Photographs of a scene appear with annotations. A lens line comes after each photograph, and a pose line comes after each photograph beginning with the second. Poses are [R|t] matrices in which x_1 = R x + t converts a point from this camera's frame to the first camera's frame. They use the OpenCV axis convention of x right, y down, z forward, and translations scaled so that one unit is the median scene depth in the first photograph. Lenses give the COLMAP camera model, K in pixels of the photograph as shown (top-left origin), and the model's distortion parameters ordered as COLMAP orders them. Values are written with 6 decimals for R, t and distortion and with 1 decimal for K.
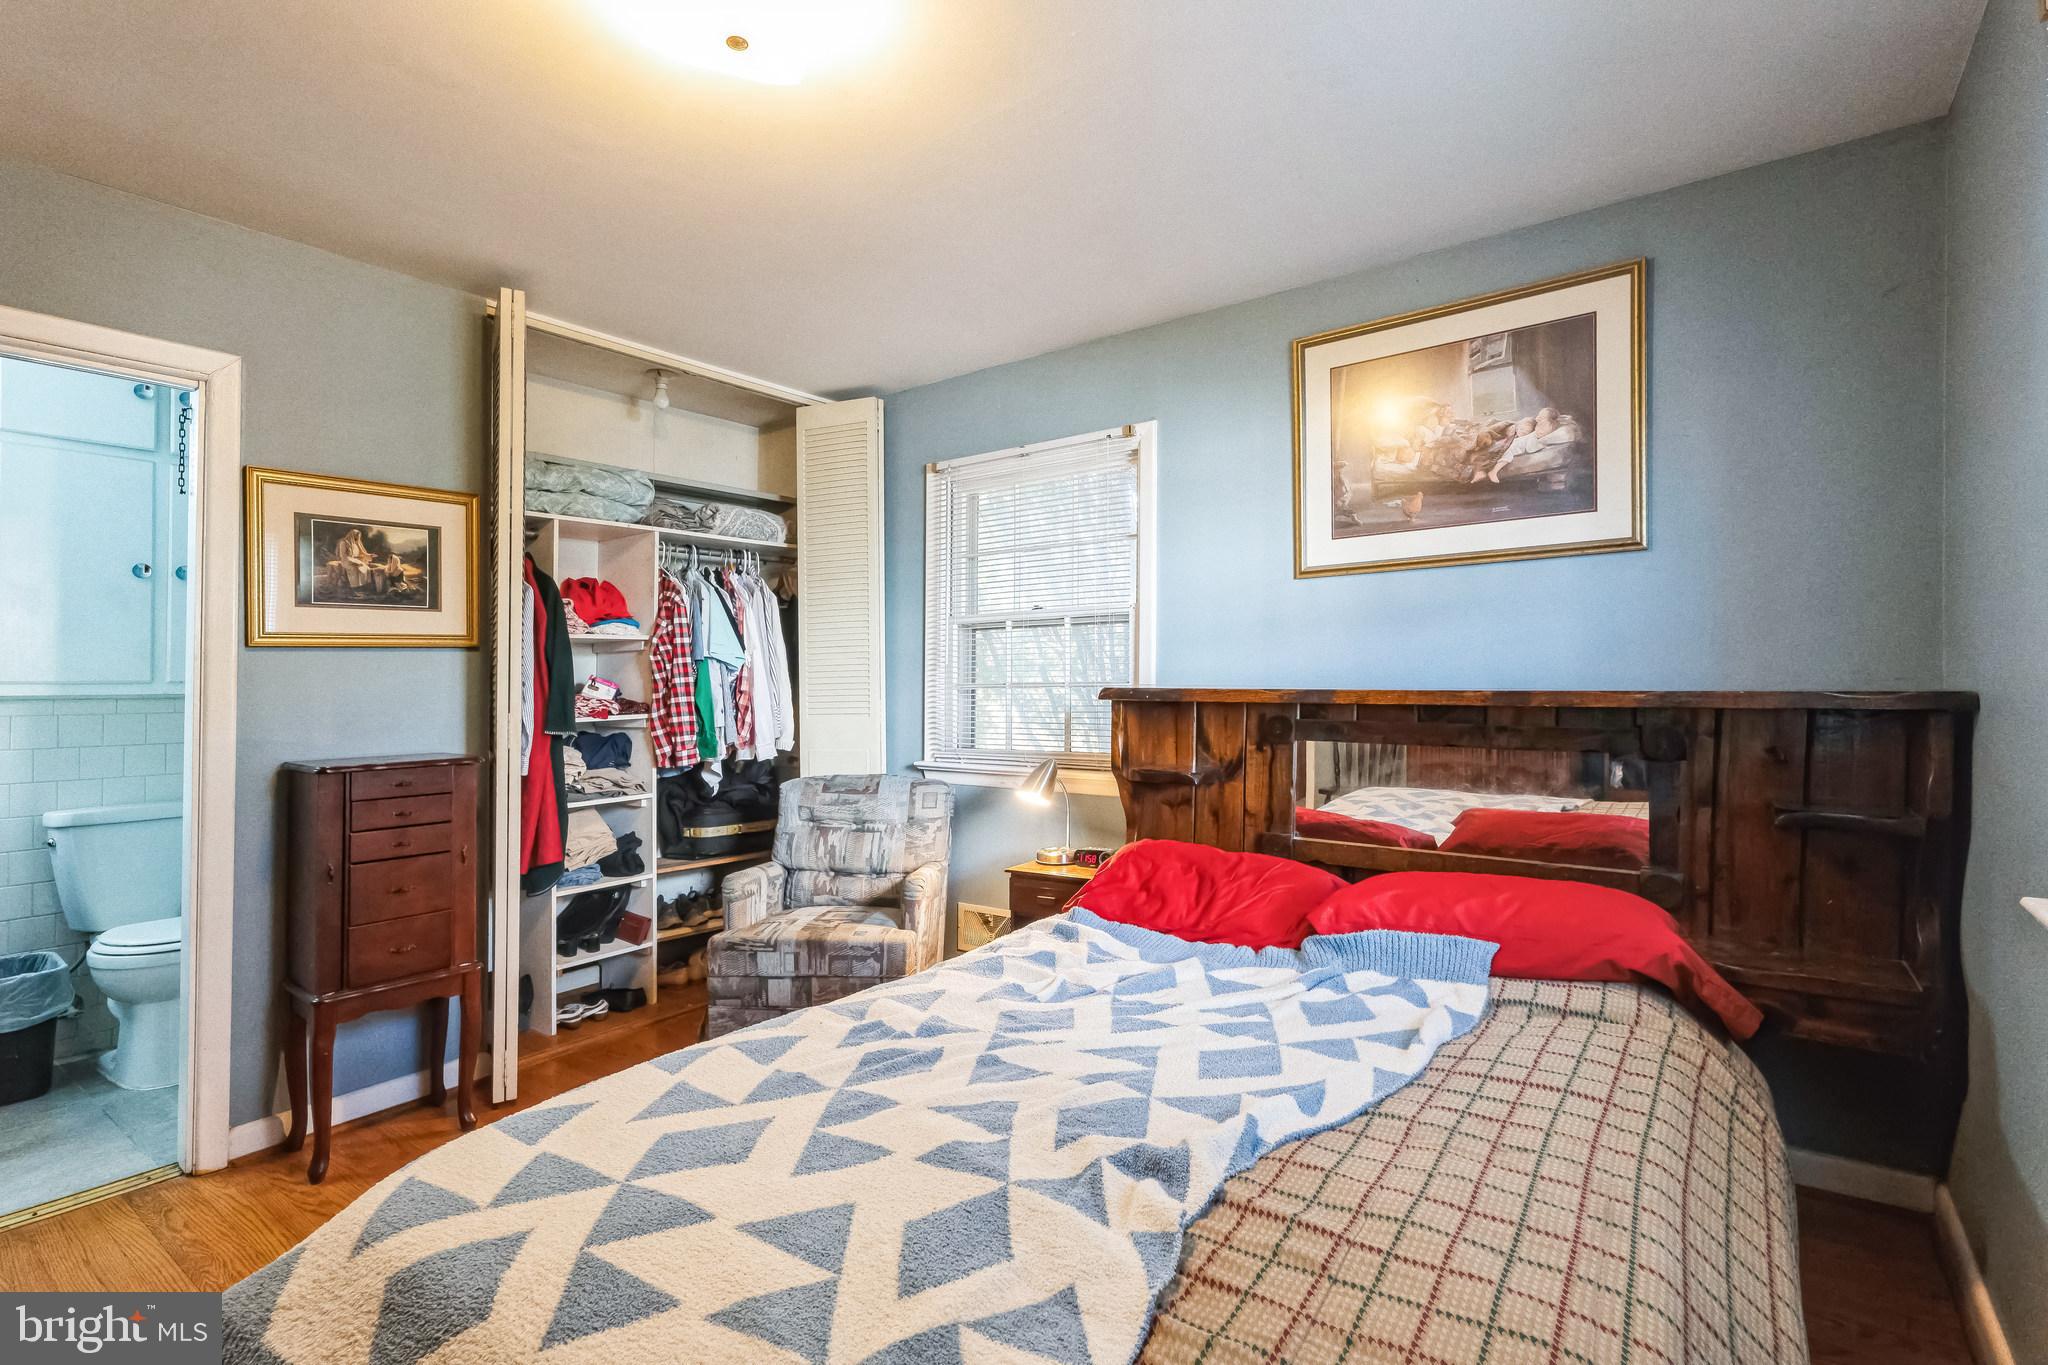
lens RADIAL K [[957.1, 0, 1019.6], [0, 957.1, 673.2], [0, 0, 1]] dist [0.002884, 0.001449]
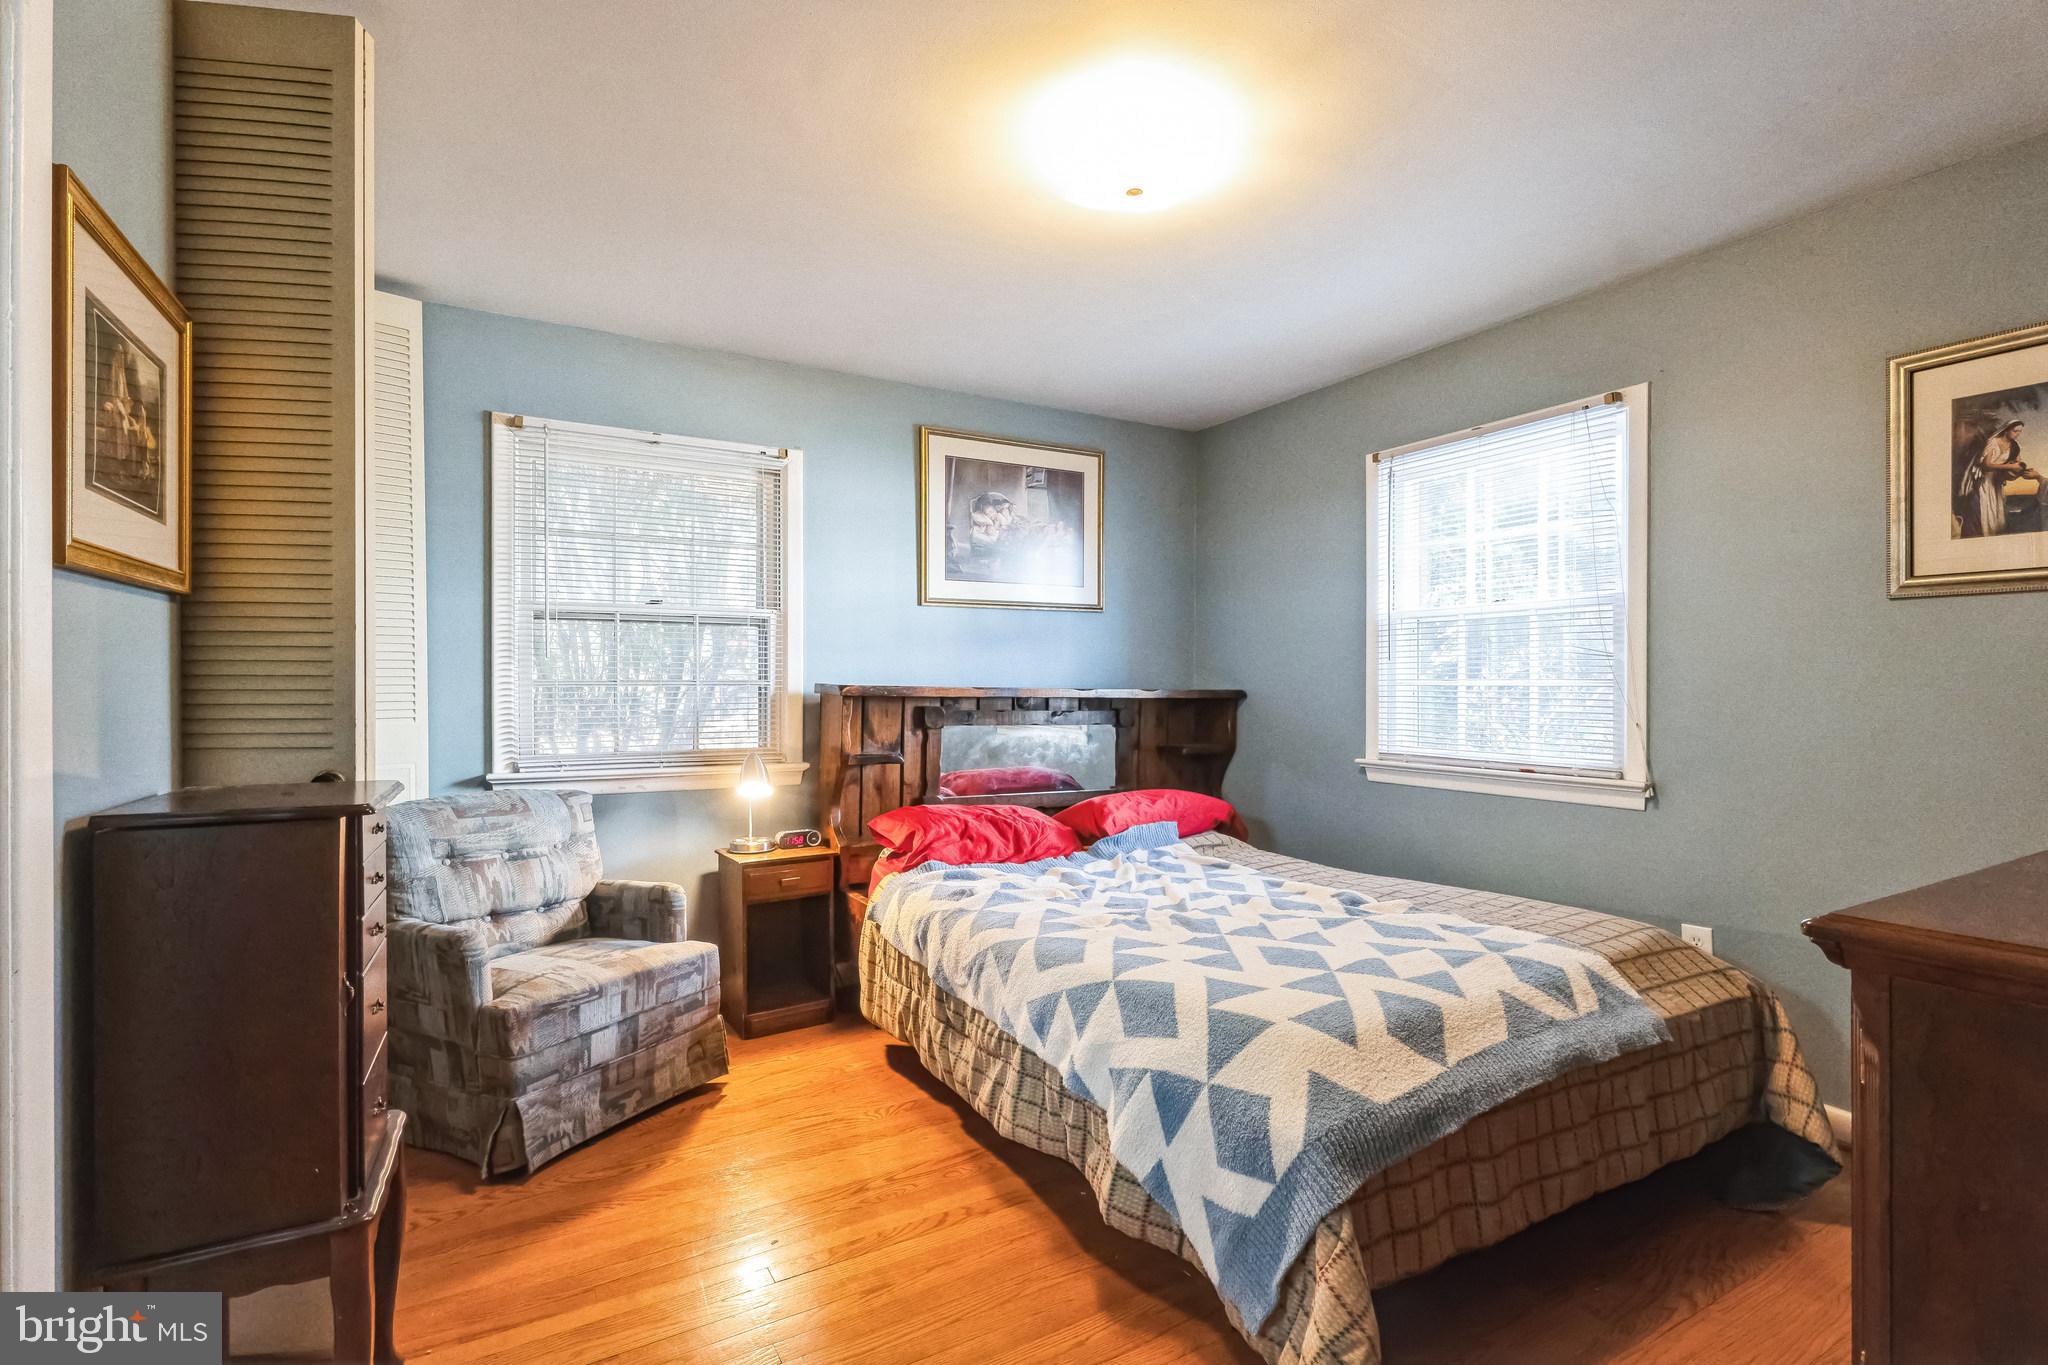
lens RADIAL K [[957.1, 0, 1010.1], [0, 957.1, 697.6], [0, 0, 1]] dist [0.002884, 0.001449]
pose [[0.408160, 0.002238, 0.912908, -0.869821], [-0.013755, 0.999899, 0.003698, 0.022714], [-0.912807, -0.014067, 0.408149, 0.342053]]
